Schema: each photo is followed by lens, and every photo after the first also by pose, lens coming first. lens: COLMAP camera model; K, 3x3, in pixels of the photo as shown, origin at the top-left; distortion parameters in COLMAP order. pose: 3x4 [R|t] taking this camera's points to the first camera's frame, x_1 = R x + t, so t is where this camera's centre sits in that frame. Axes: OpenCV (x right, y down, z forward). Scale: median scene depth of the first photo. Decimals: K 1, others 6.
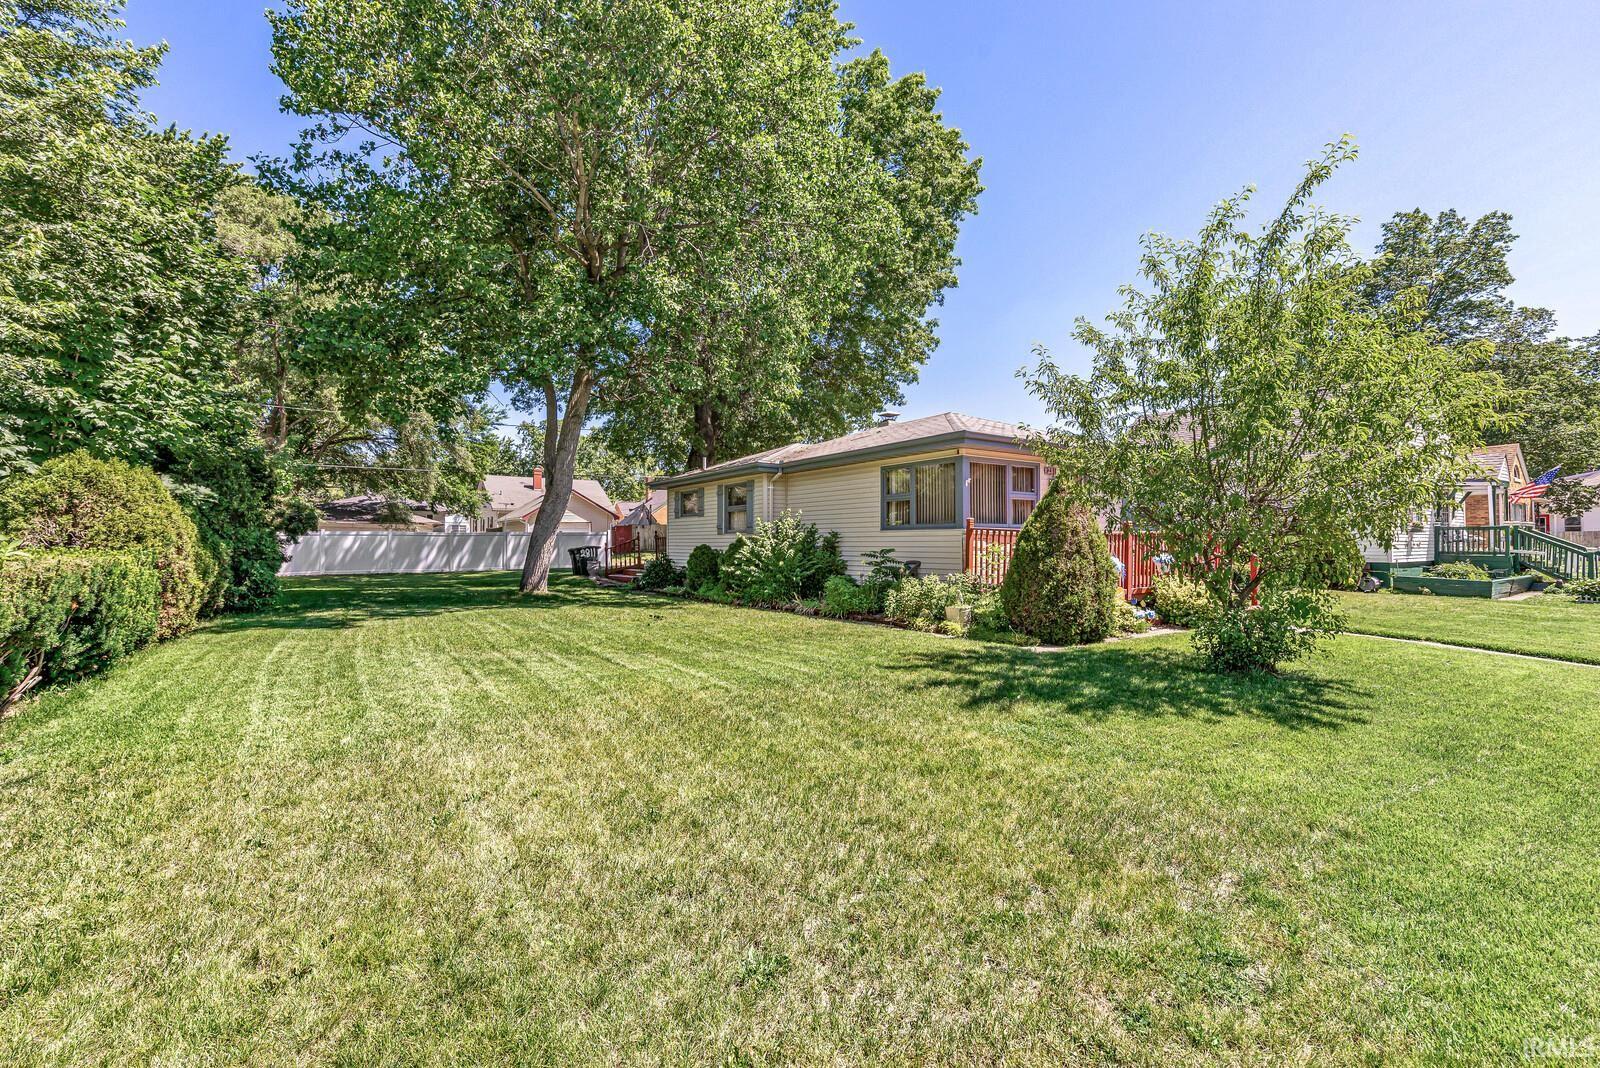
lens RADIAL K [[691.0, 0, 790.9], [0, 691.0, 534.9], [0, 0, 1]] dist [-0.003050, -0.000247]
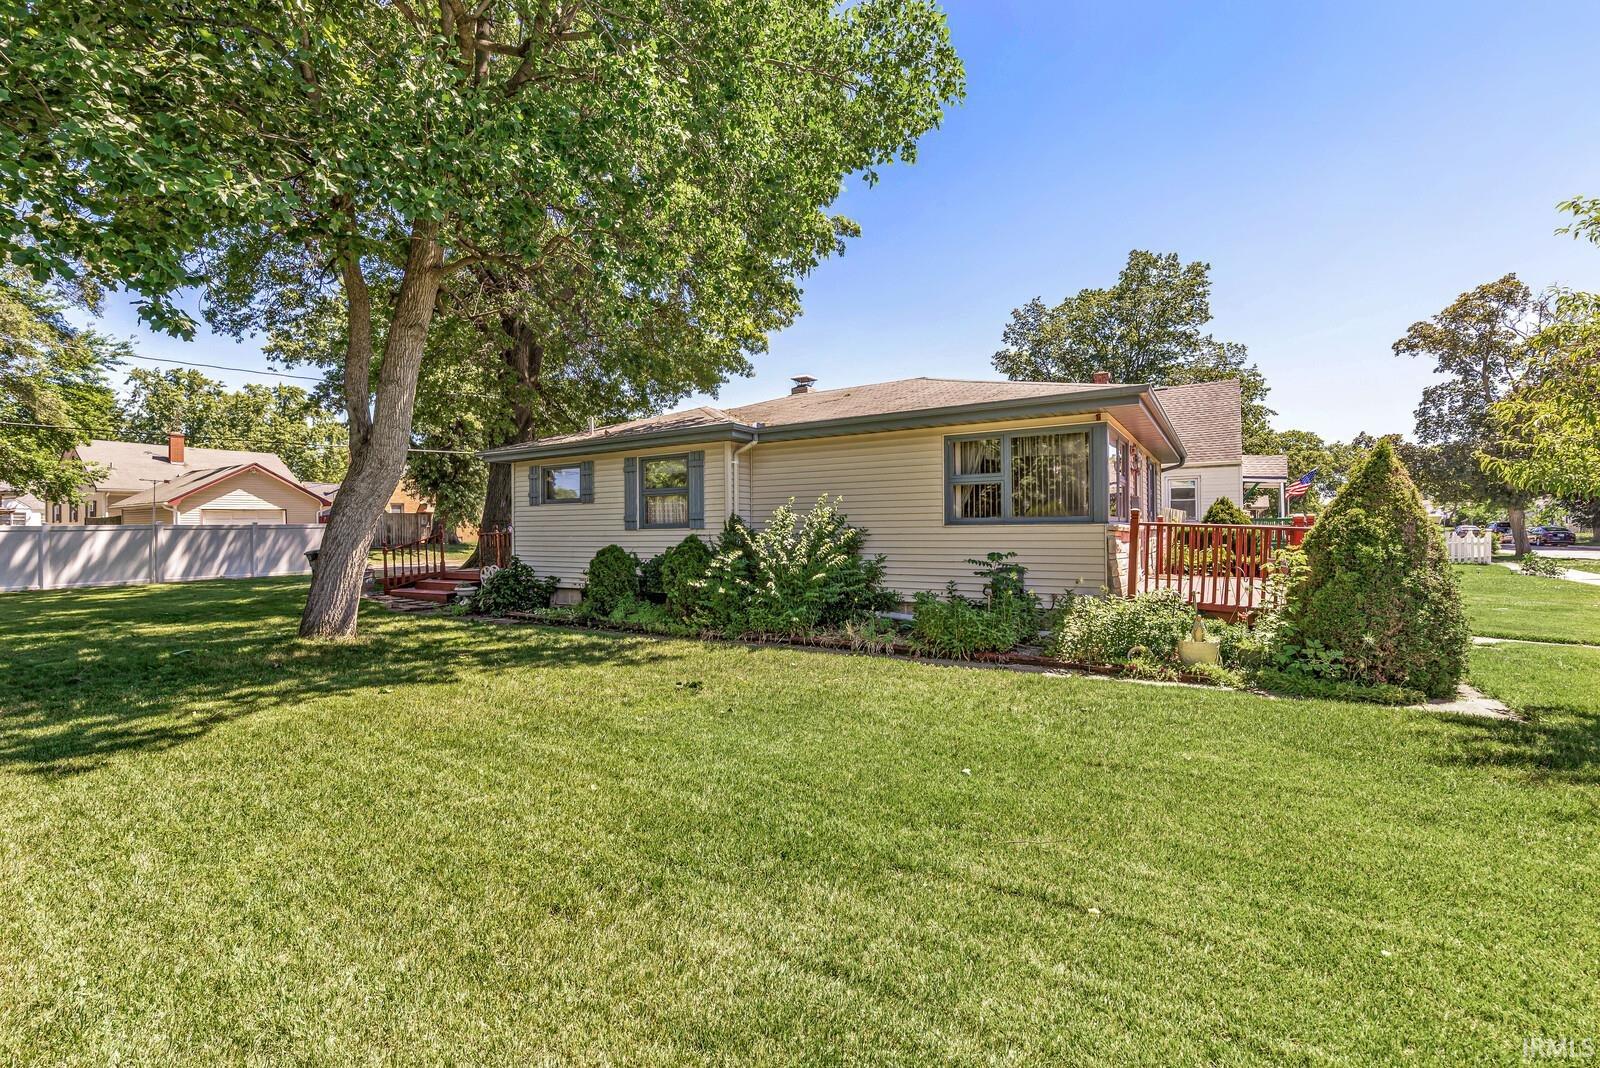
lens RADIAL K [[691.0, 0, 808.3], [0, 691.0, 527.2], [0, 0, 1]] dist [-0.003050, -0.000247]
pose [[0.913557, -0.004104, 0.406689, -0.146980], [0.002124, 0.999984, 0.005321, -0.004279], [-0.406704, -0.003998, 0.913551, 0.205629]]
